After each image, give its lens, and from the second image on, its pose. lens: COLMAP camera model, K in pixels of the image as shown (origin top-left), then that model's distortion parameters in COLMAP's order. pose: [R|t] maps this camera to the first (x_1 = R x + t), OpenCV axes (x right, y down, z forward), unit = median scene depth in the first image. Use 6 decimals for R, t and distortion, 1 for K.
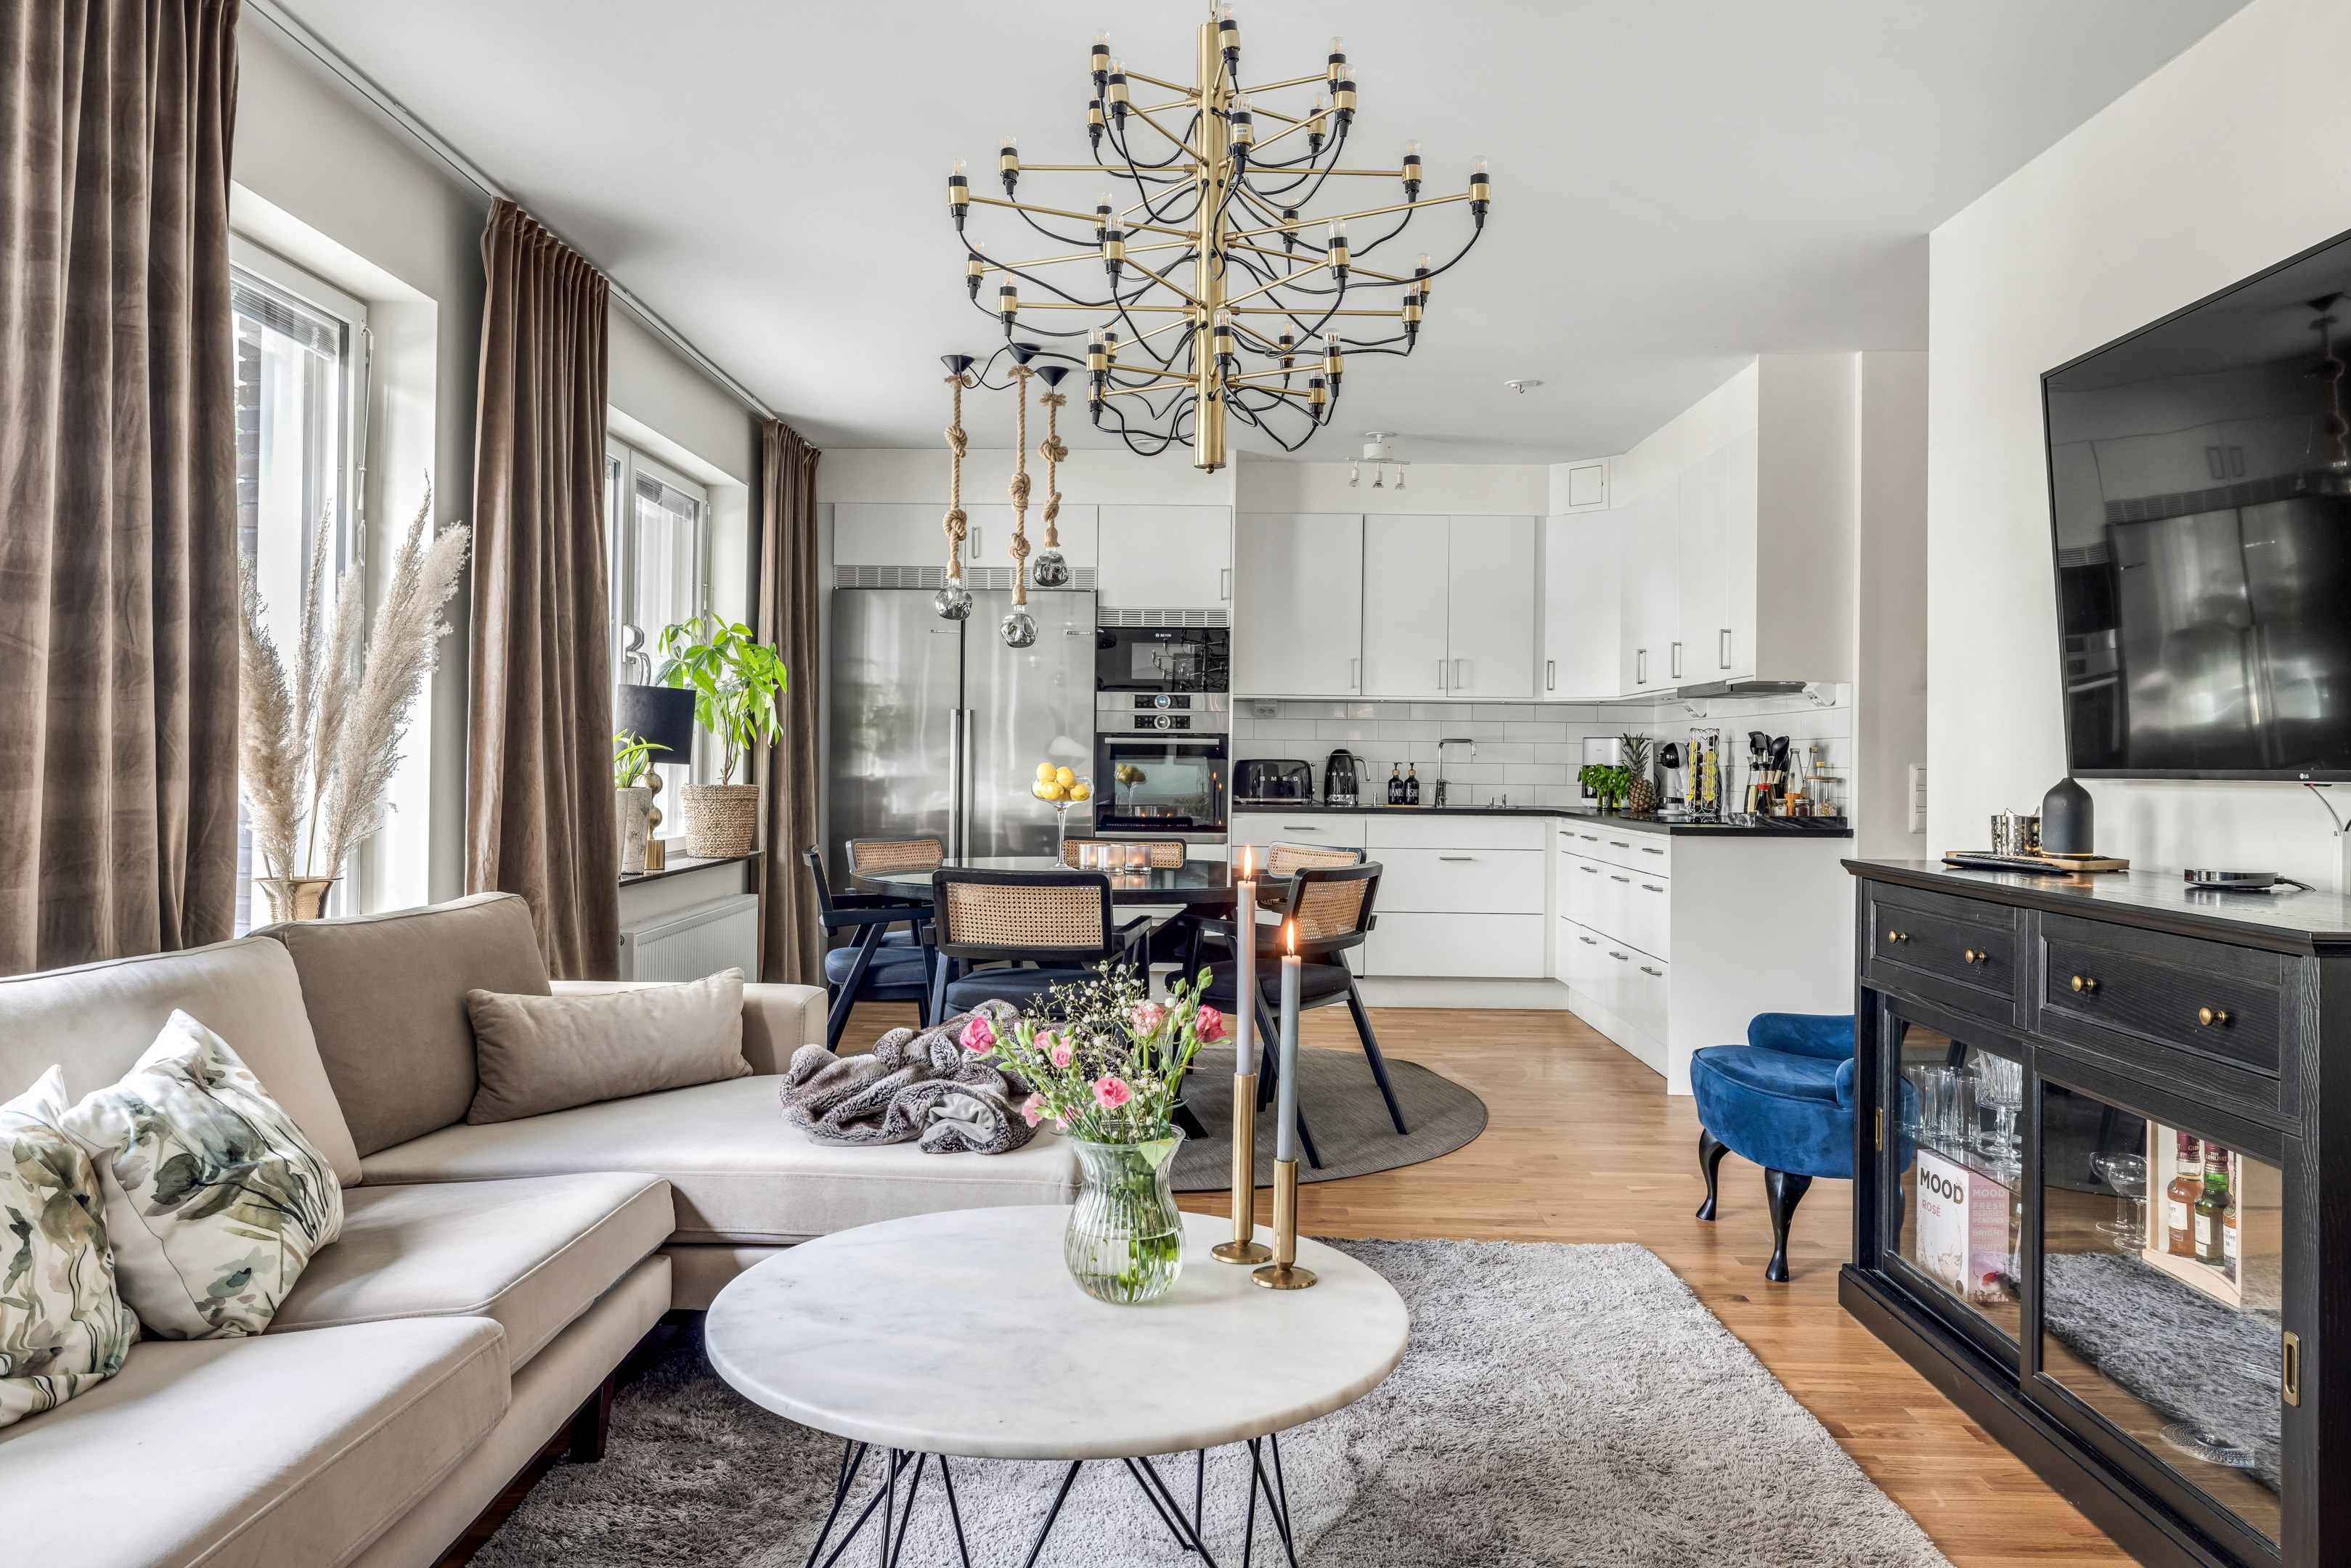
lens RADIAL K [[1599.9, 0, 1137.0], [0, 1599.9, 740.9], [0, 0, 1]] dist [0.001403, -0.001364]
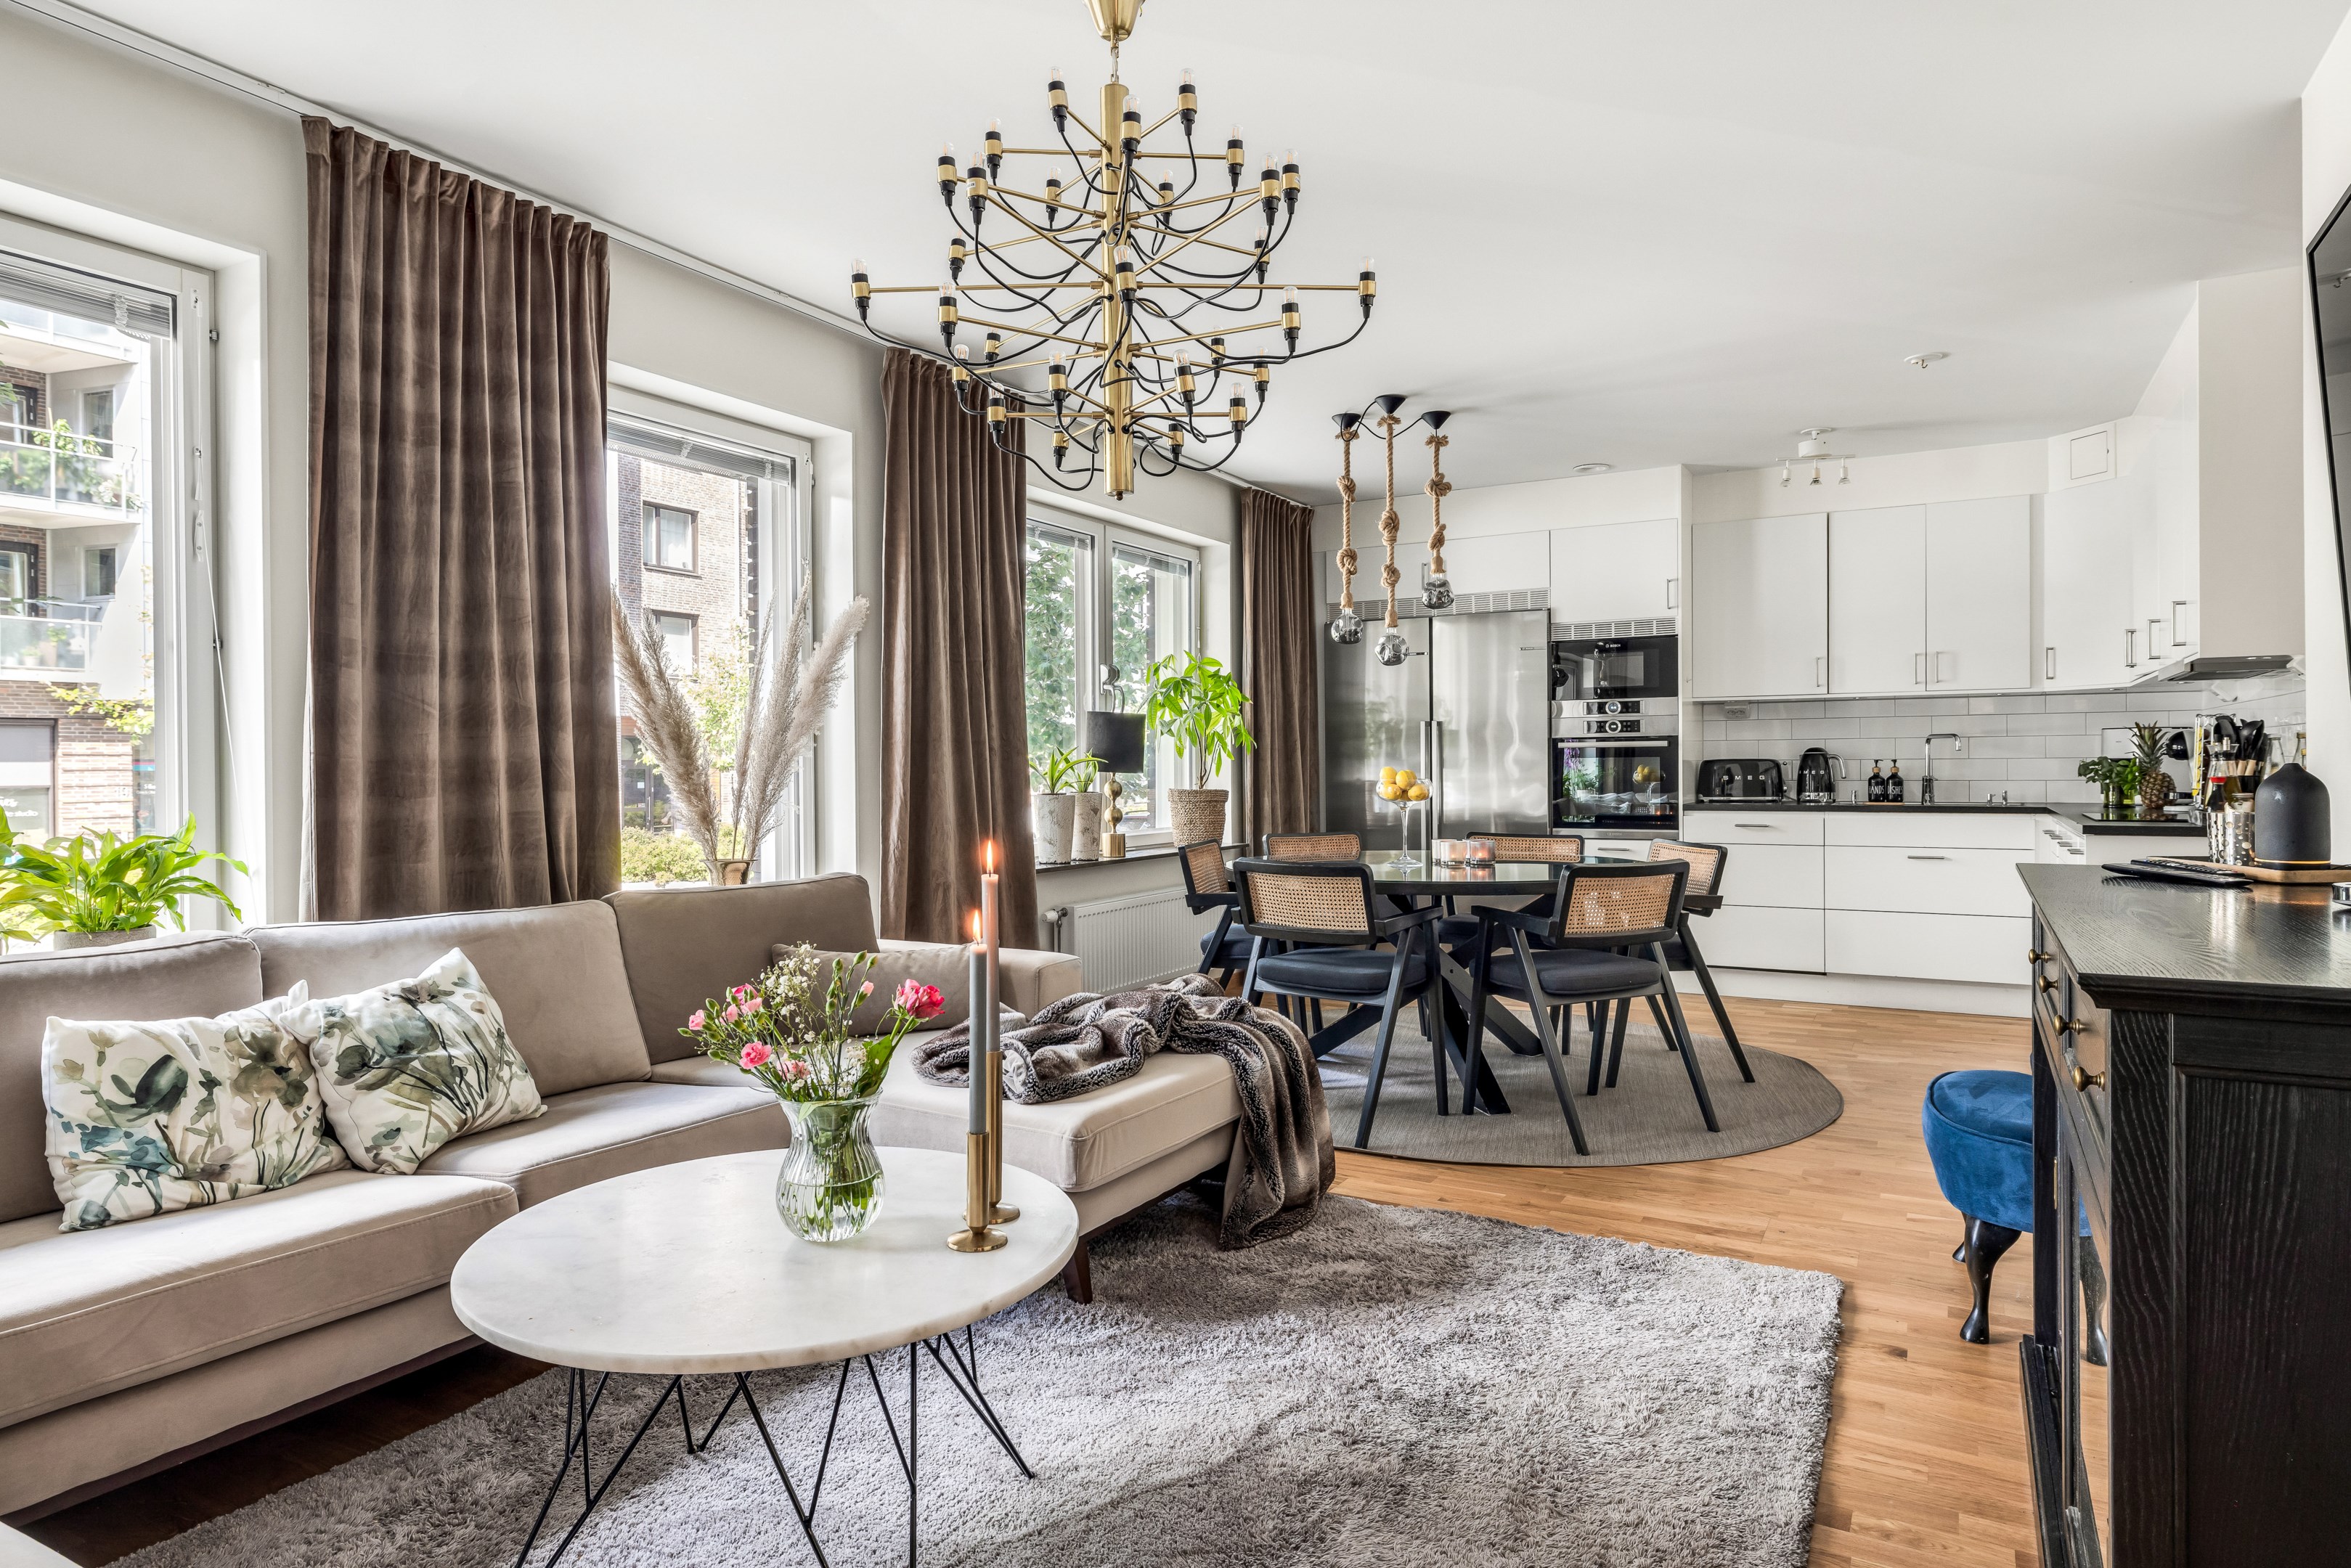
lens RADIAL K [[1327.1, 0, 1182.3], [0, 1327.1, 772.6], [0, 0, 1]] dist [0.002338, 0.000539]
pose [[0.882992, -0.016449, -0.469100, 0.221380], [0.023686, 0.999674, 0.009532, 0.004668], [0.468790, -0.019528, 0.883094, 0.095733]]
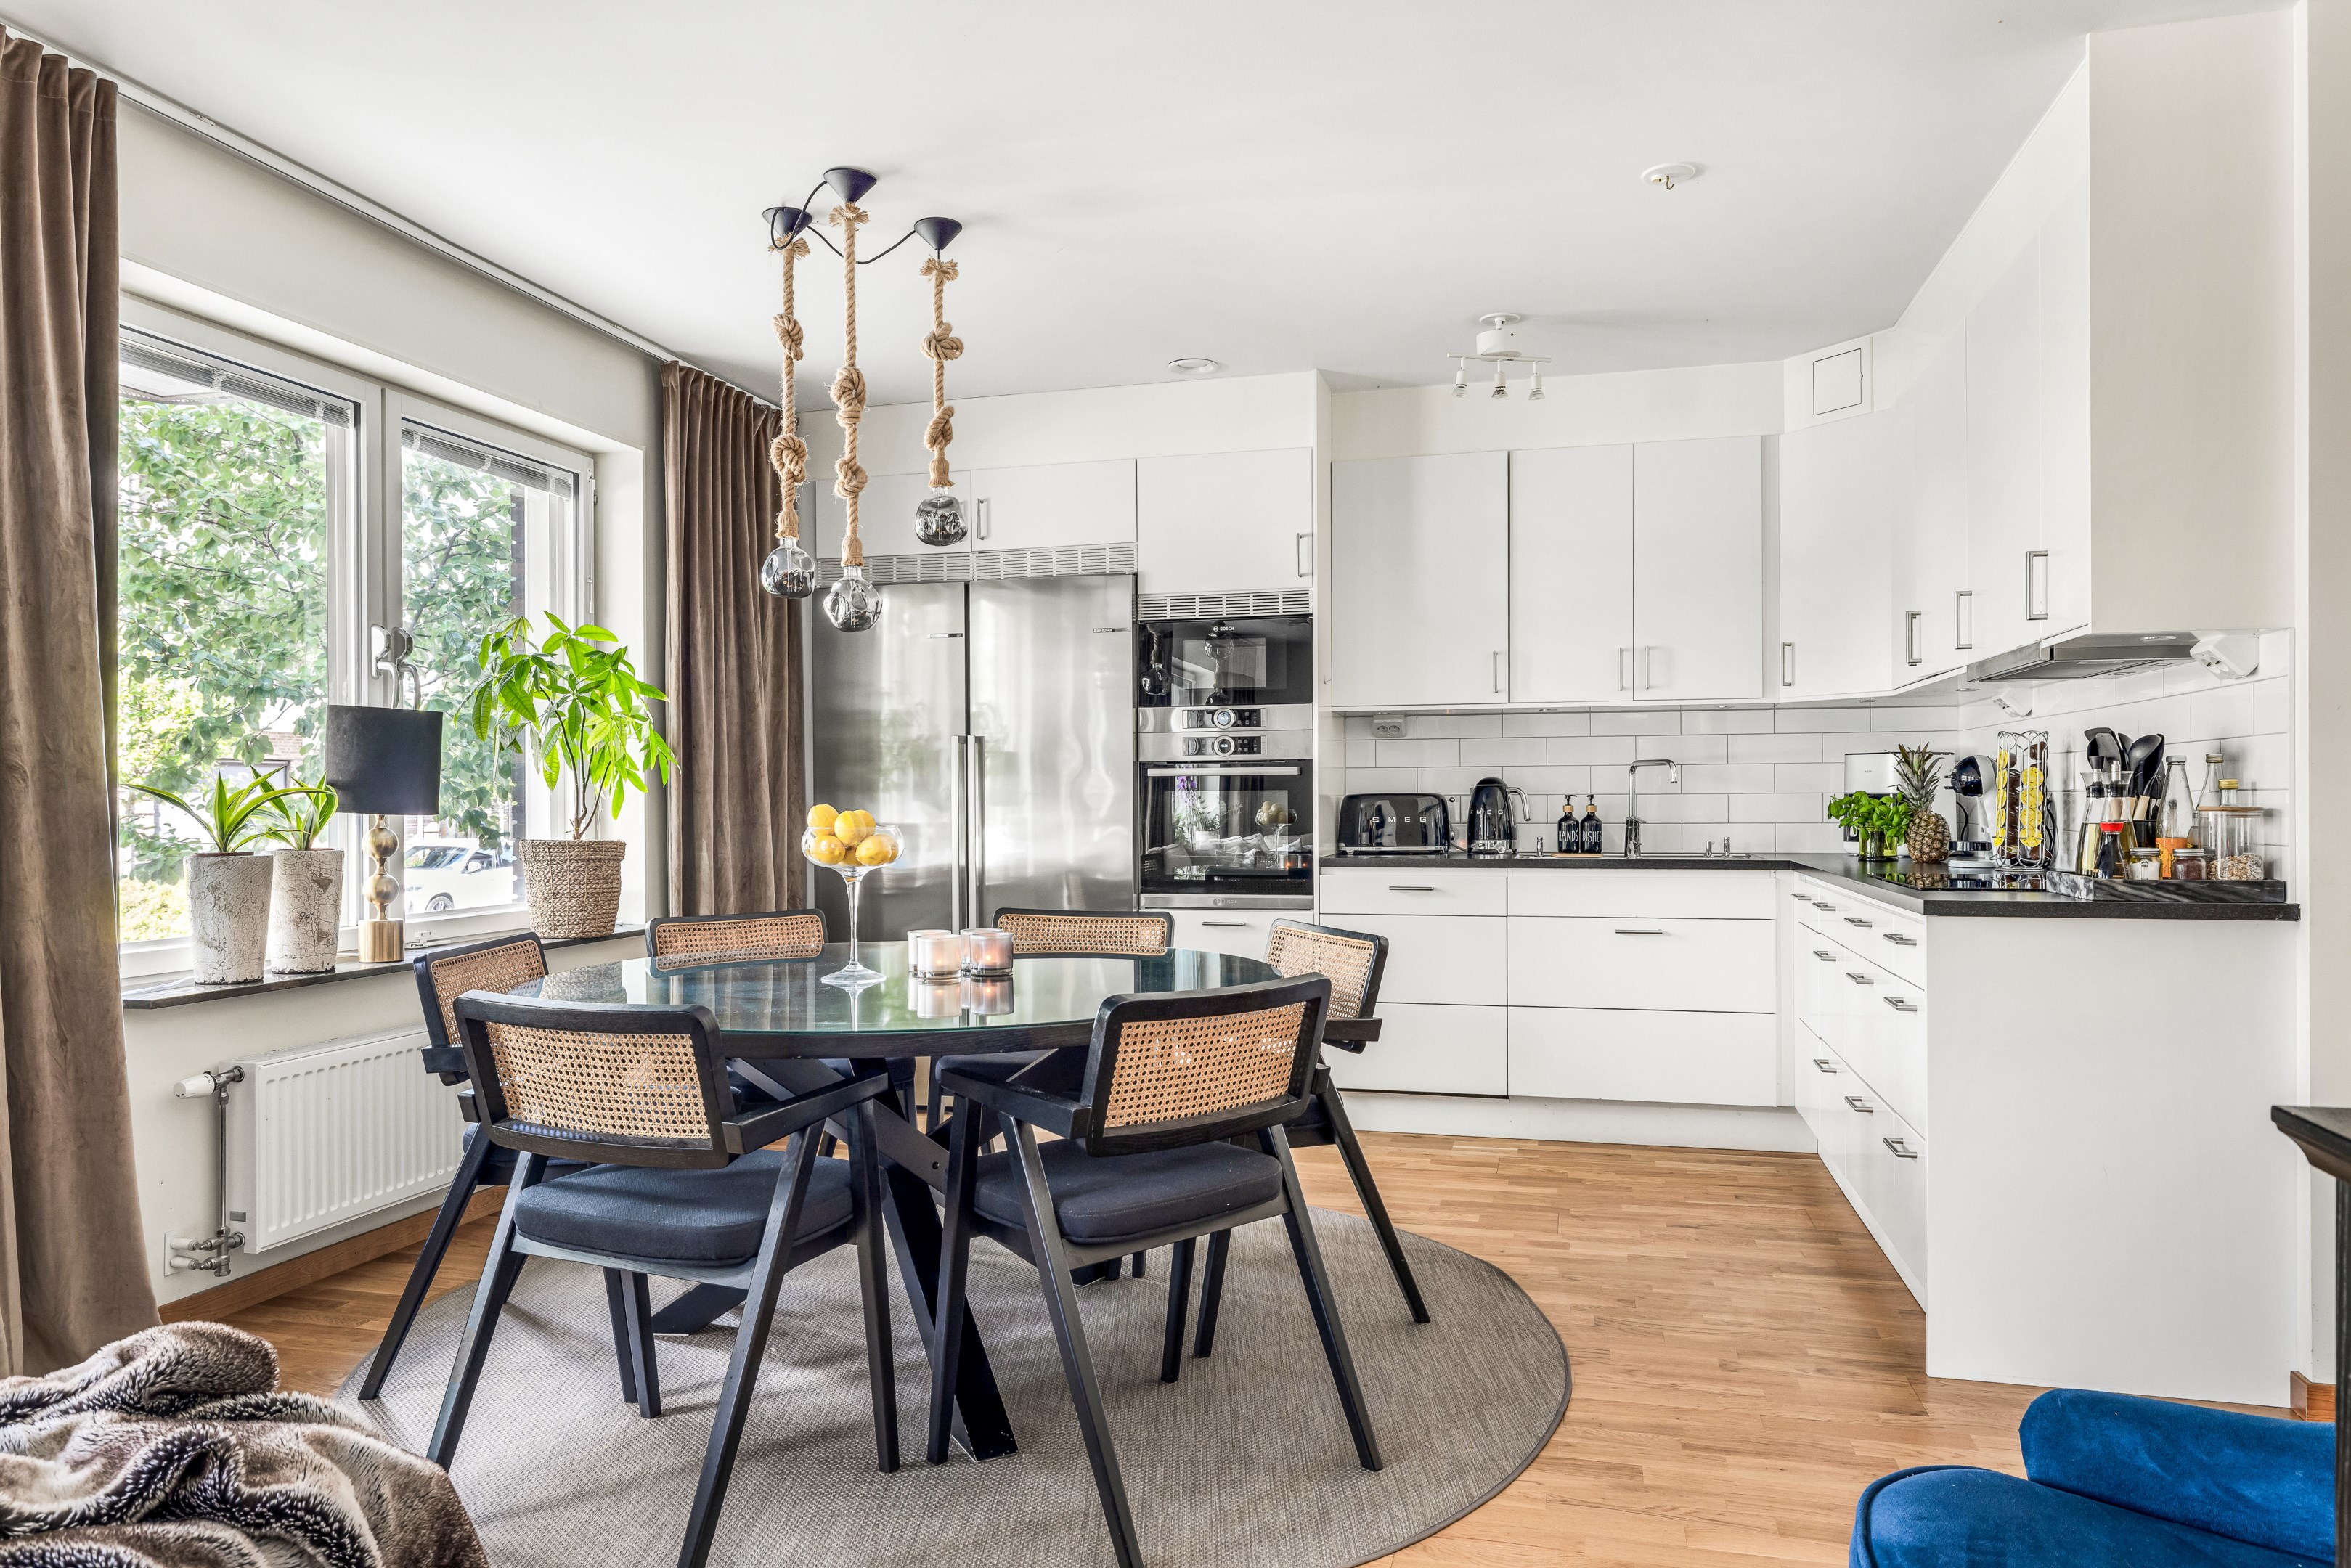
lens RADIAL K [[1471.8, 0, 1171.8], [0, 1471.8, 800.2], [0, 0, 1]] dist [0.002578, 0.000201]
pose [[0.974081, -0.017242, -0.225542, 0.181022], [0.019906, 0.999756, 0.009544, 0.007924], [0.225323, -0.013786, 0.974187, 0.410443]]
